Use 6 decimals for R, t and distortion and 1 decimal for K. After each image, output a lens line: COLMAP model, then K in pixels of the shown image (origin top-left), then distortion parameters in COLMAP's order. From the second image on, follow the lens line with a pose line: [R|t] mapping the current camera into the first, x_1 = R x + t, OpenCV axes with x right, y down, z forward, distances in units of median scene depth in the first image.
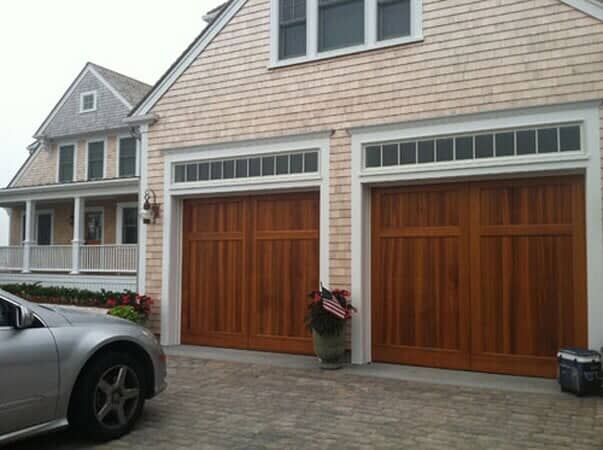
lens RADIAL K [[607.5, 0, 338.0], [0, 607.5, 227.0], [0, 0, 1]] dist [0.002352, -0.023618]
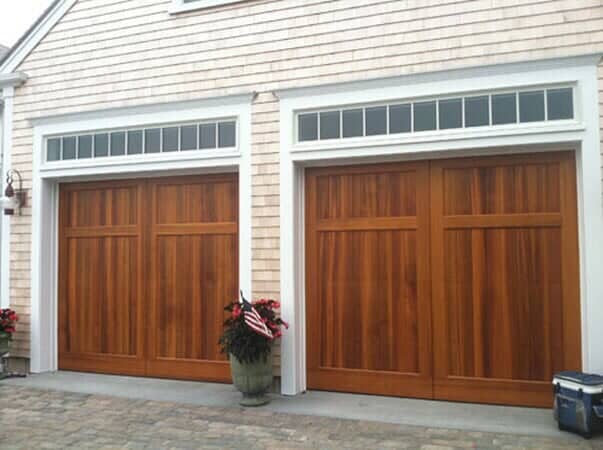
lens RADIAL K [[607.5, 0, 338.0], [0, 607.5, 227.0], [0, 0, 1]] dist [0.002352, -0.023618]
pose [[0.991029, -0.004034, 0.133588, -0.008455], [0.003093, 0.999969, 0.007248, 0.006448], [-0.133613, -0.006770, 0.991010, 0.223974]]
